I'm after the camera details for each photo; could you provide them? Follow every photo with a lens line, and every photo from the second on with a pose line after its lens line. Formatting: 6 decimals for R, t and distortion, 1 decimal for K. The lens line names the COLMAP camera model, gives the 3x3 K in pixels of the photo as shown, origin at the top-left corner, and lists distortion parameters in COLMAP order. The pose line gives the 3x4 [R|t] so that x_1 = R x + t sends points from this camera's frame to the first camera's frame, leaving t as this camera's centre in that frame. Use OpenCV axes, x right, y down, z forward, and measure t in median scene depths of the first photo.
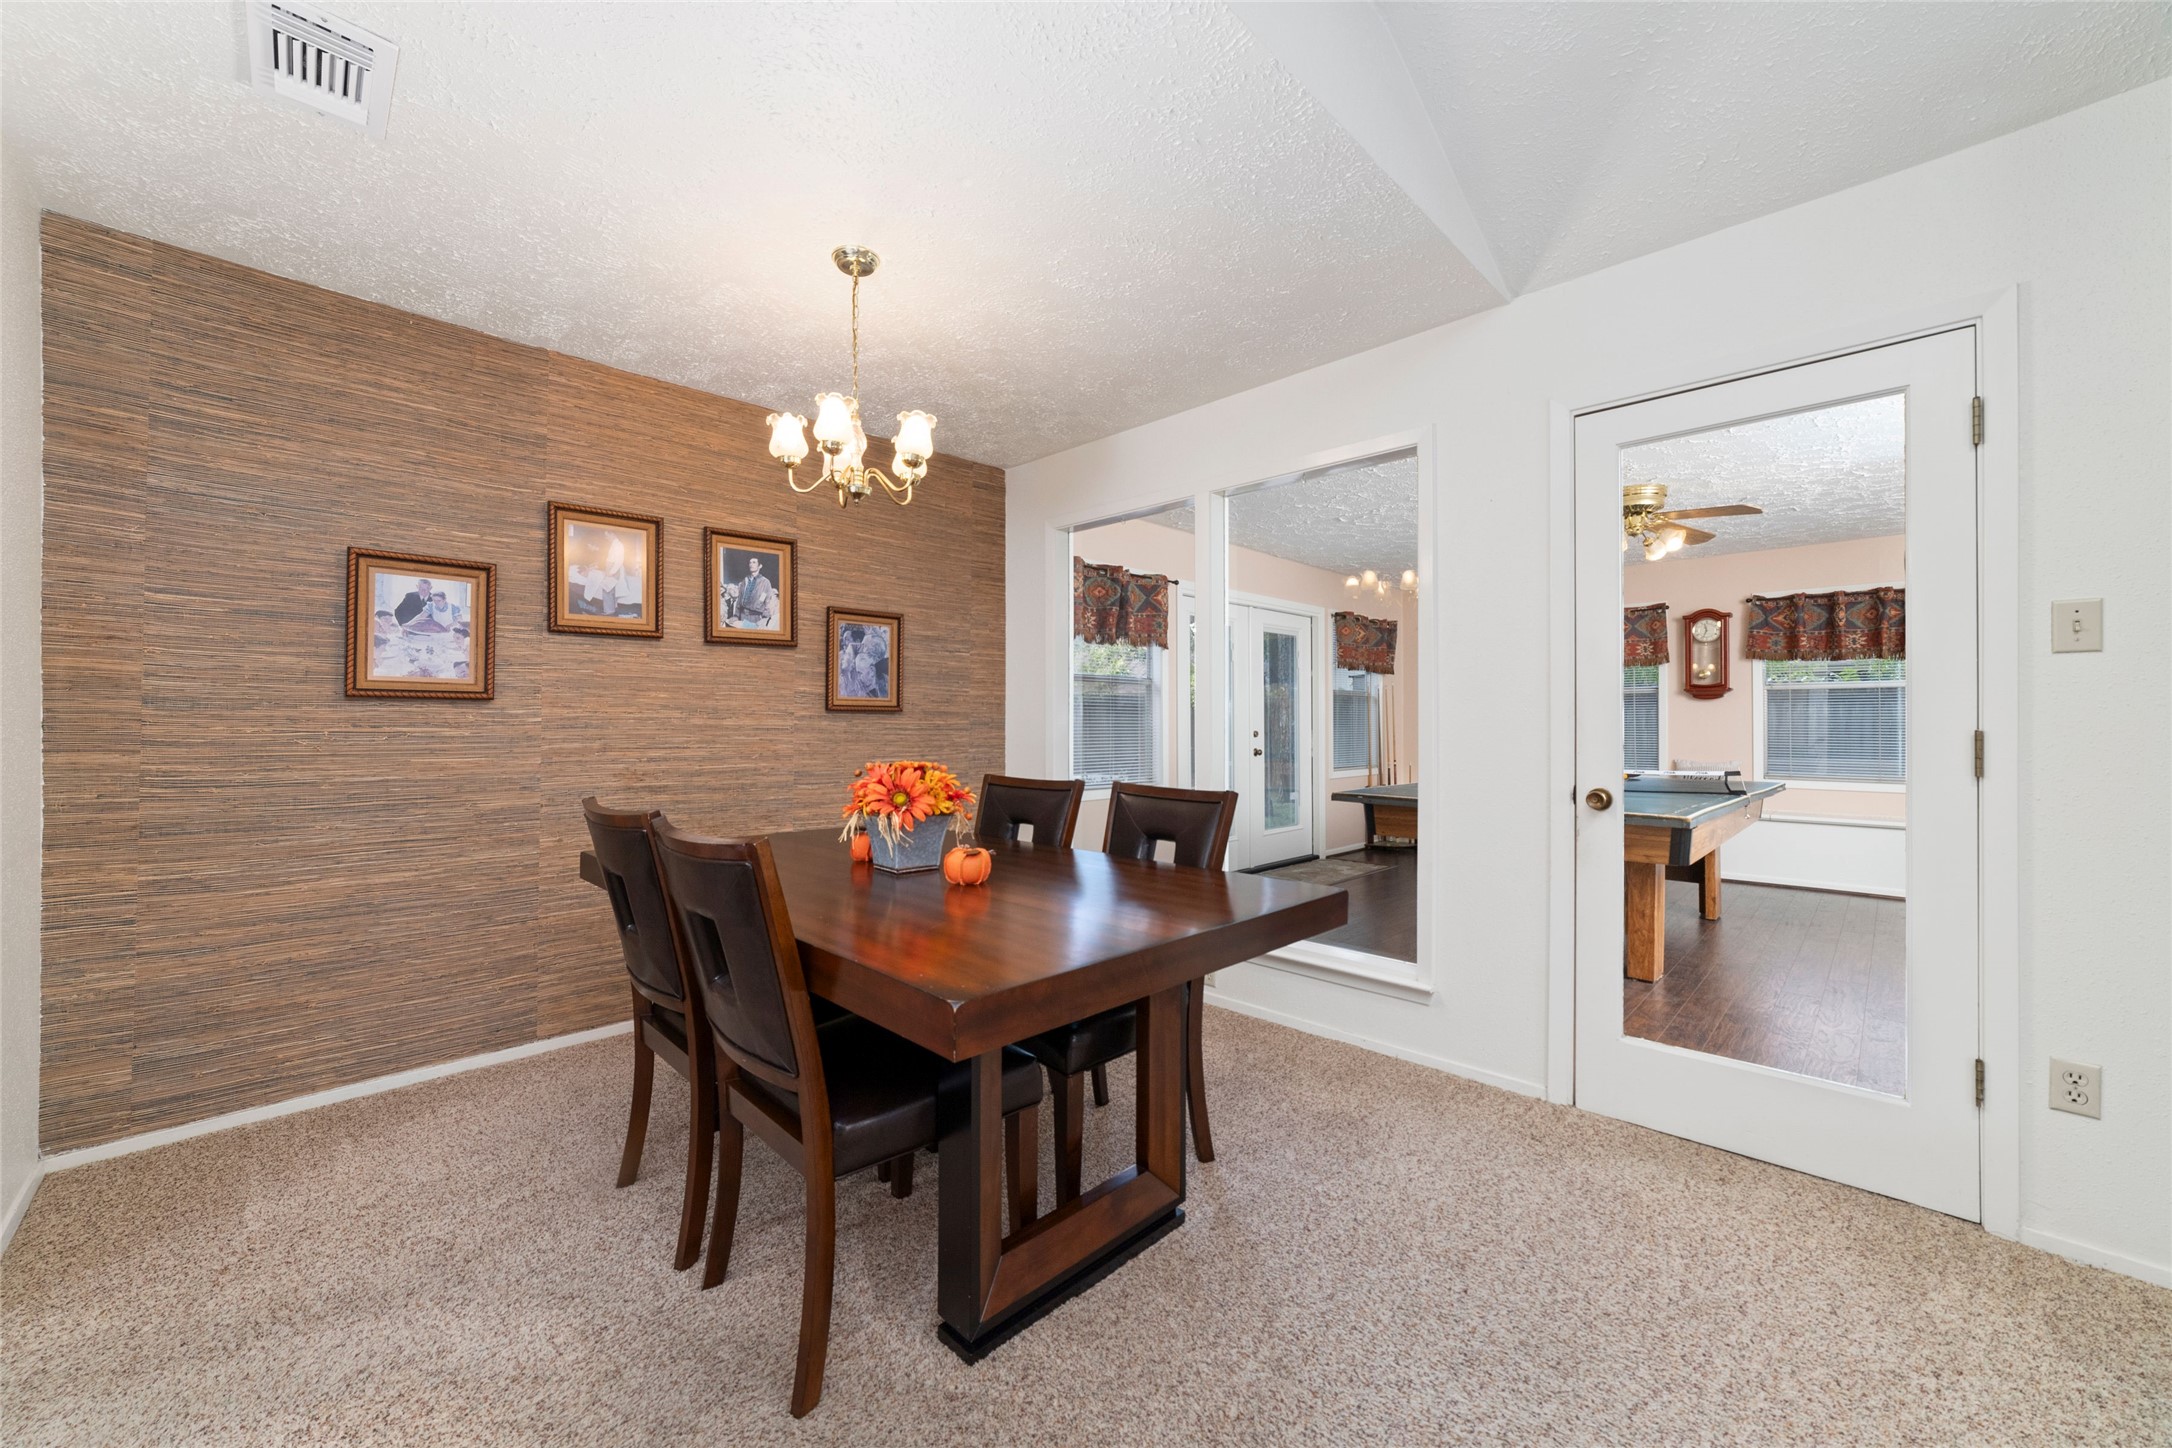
lens RADIAL K [[829.1, 0, 1088.4], [0, 829.1, 720.8], [0, 0, 1]] dist [-0.014325, 0.003935]
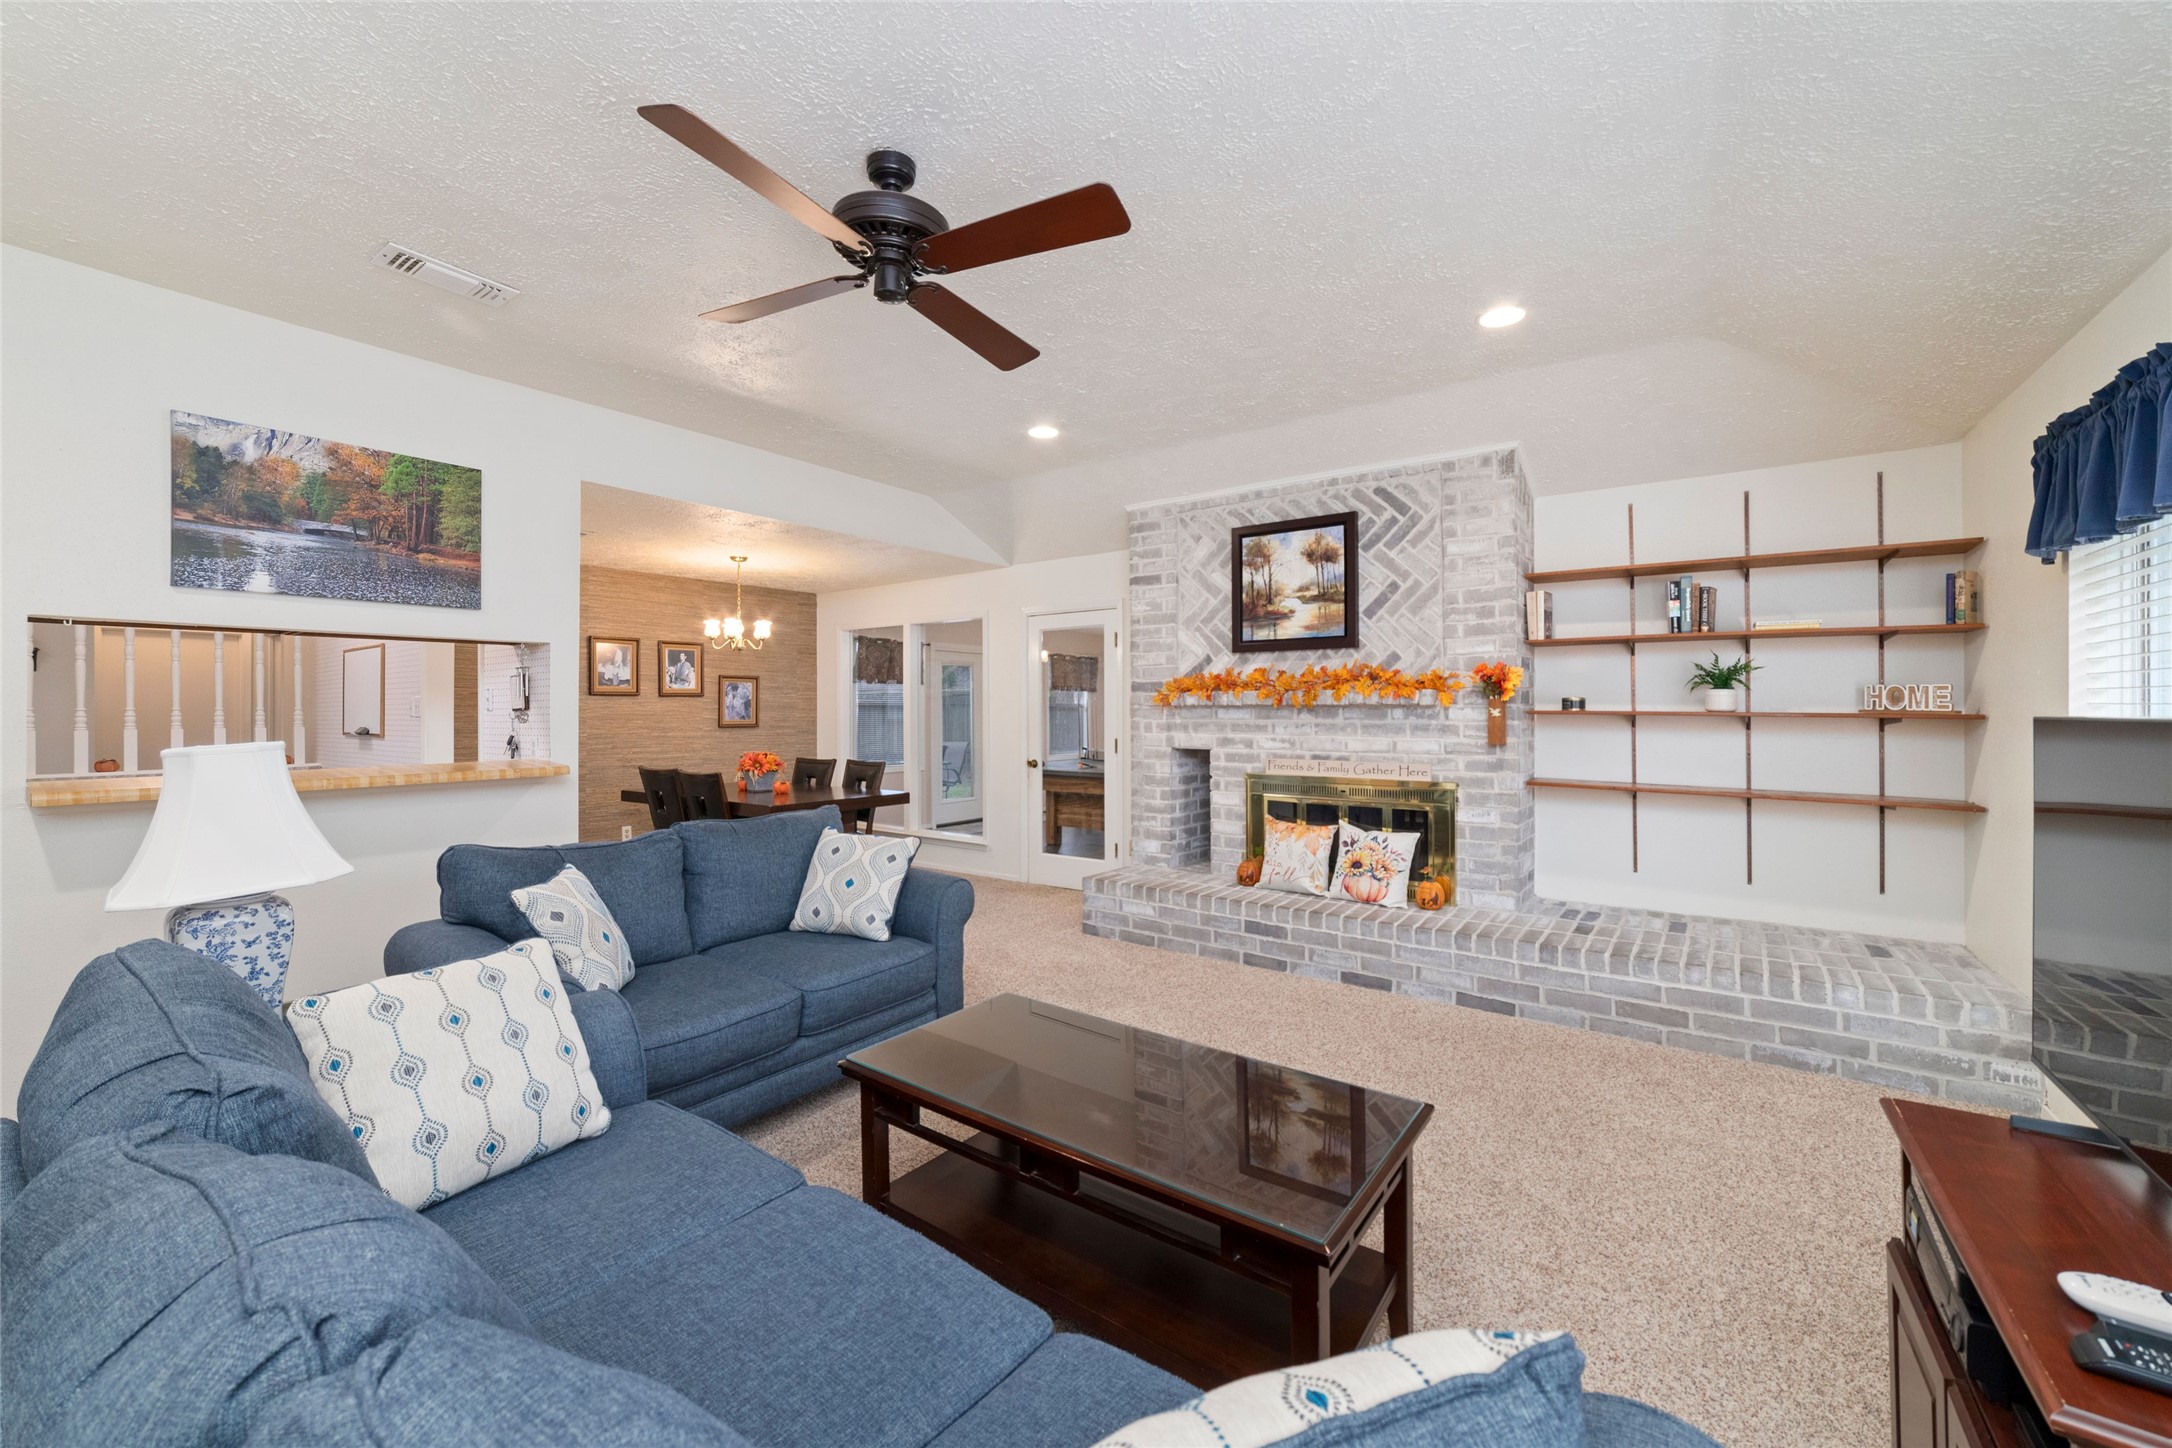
lens RADIAL K [[829.1, 0, 1089.1], [0, 829.1, 707.6], [0, 0, 1]] dist [-0.014325, 0.003935]
pose [[0.987466, -0.001080, 0.157827, 0.243580], [0.002017, 0.999981, -0.005776, -0.045284], [-0.157818, 0.006022, 0.987450, -1.077890]]
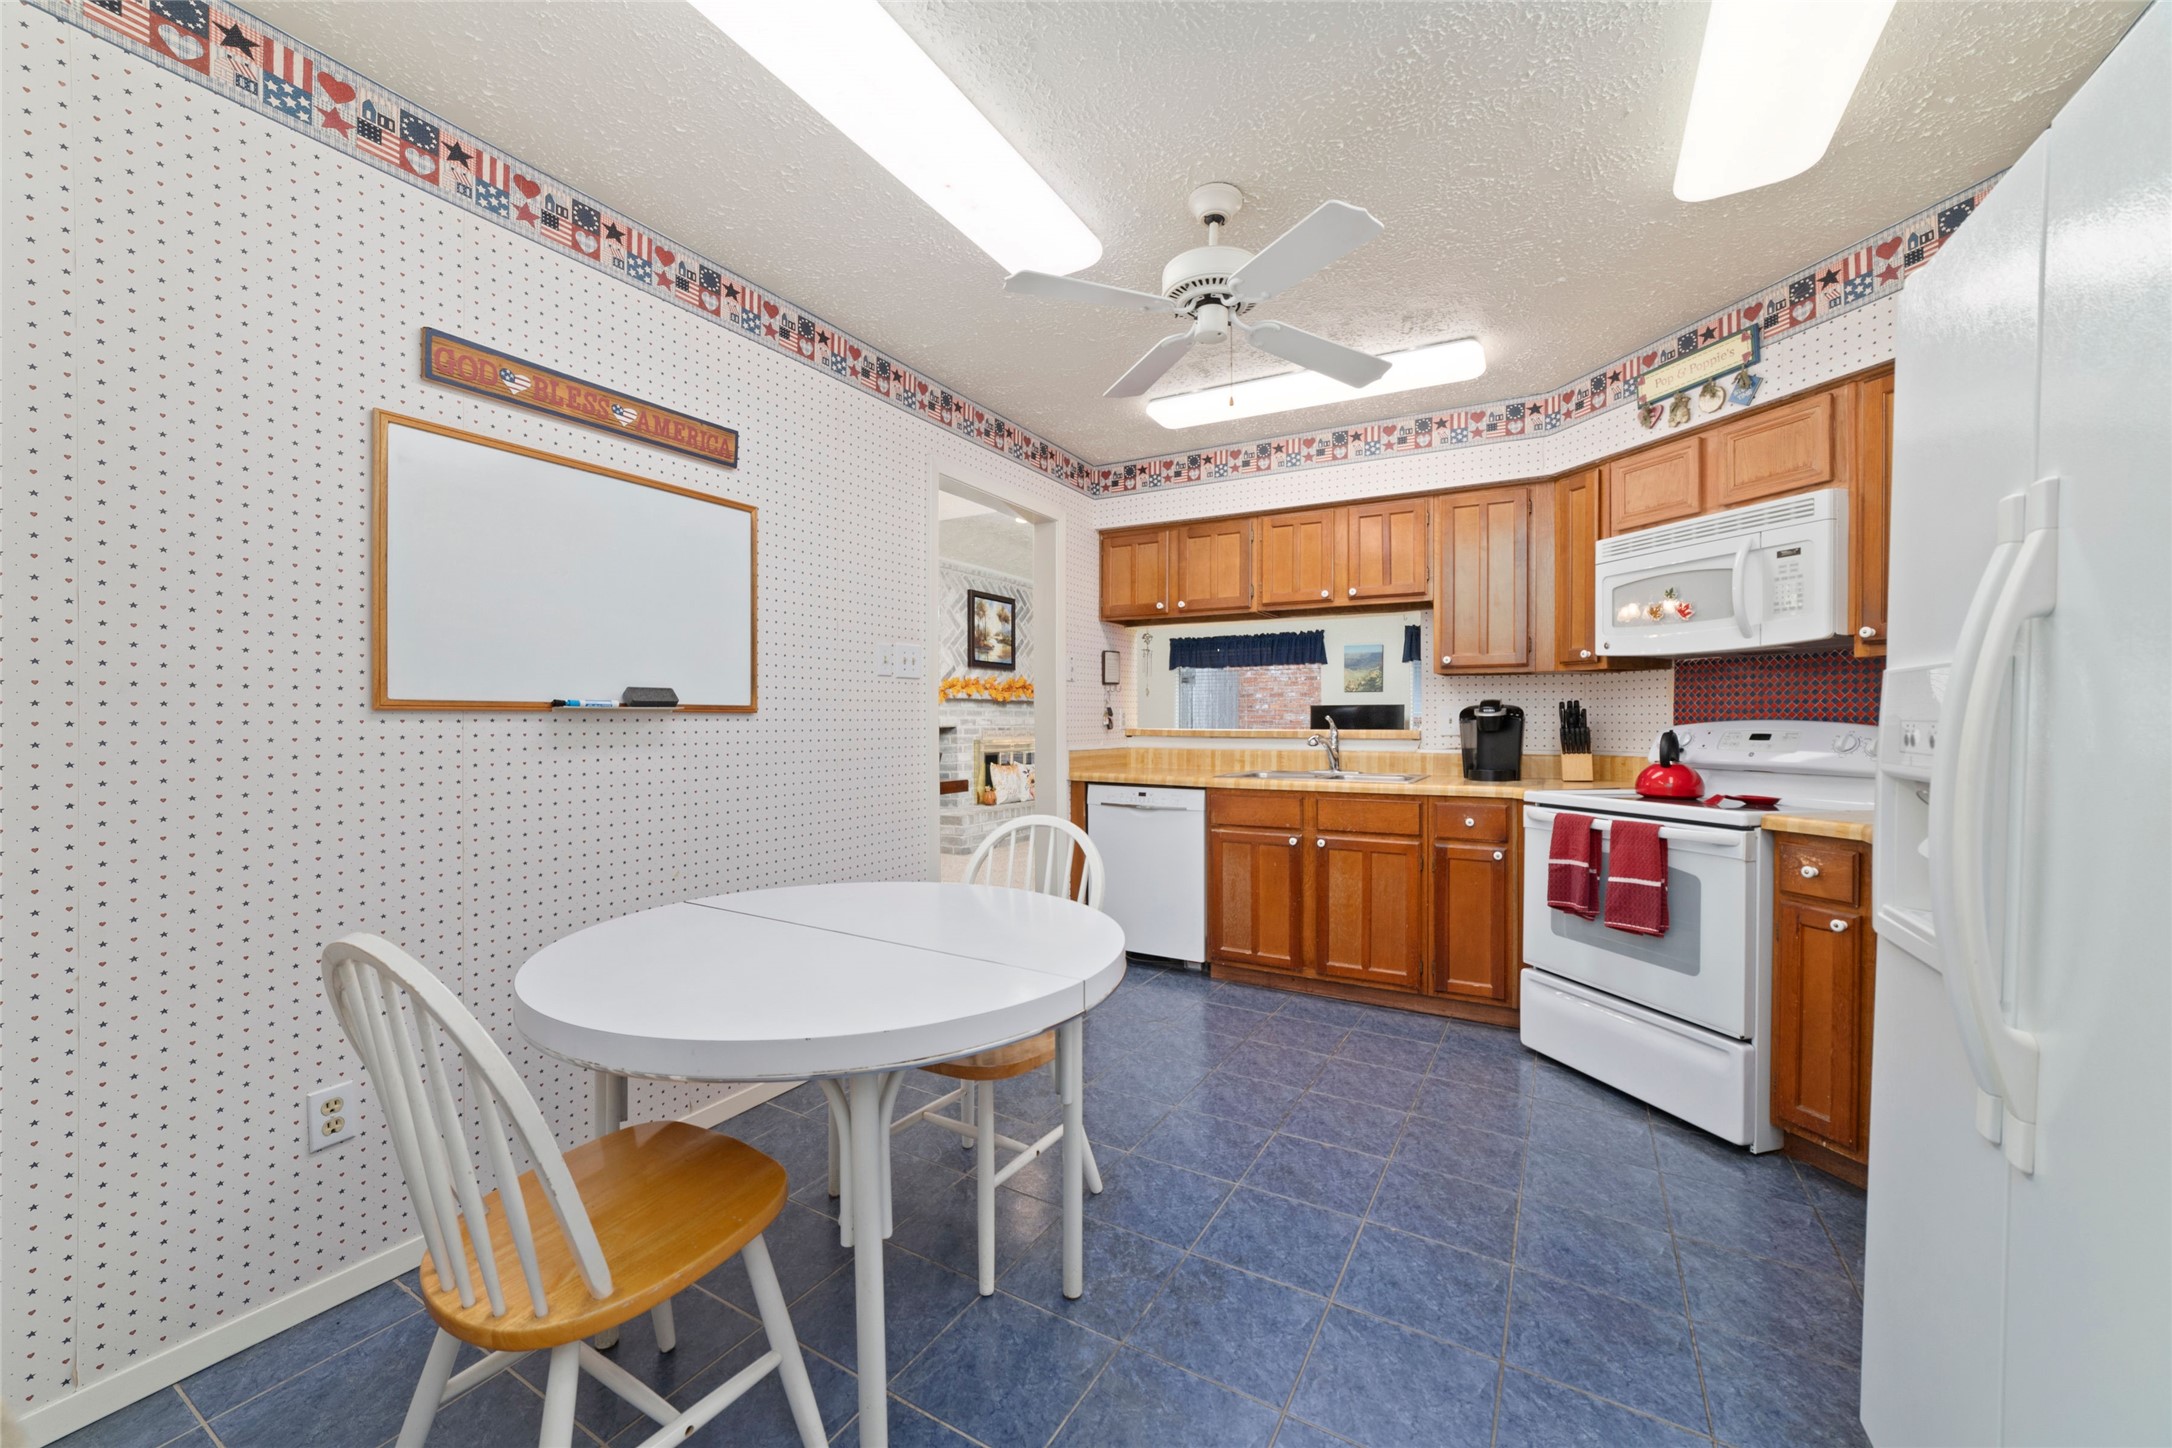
lens RADIAL K [[829.1, 0, 1096.1], [0, 829.1, 726.0], [0, 0, 1]] dist [-0.014325, 0.003935]
pose [[-0.257411, -0.008442, 0.966265, -1.488863], [0.000831, 0.999960, 0.008957, -0.004939], [-0.966302, 0.003109, -0.257394, 0.446330]]
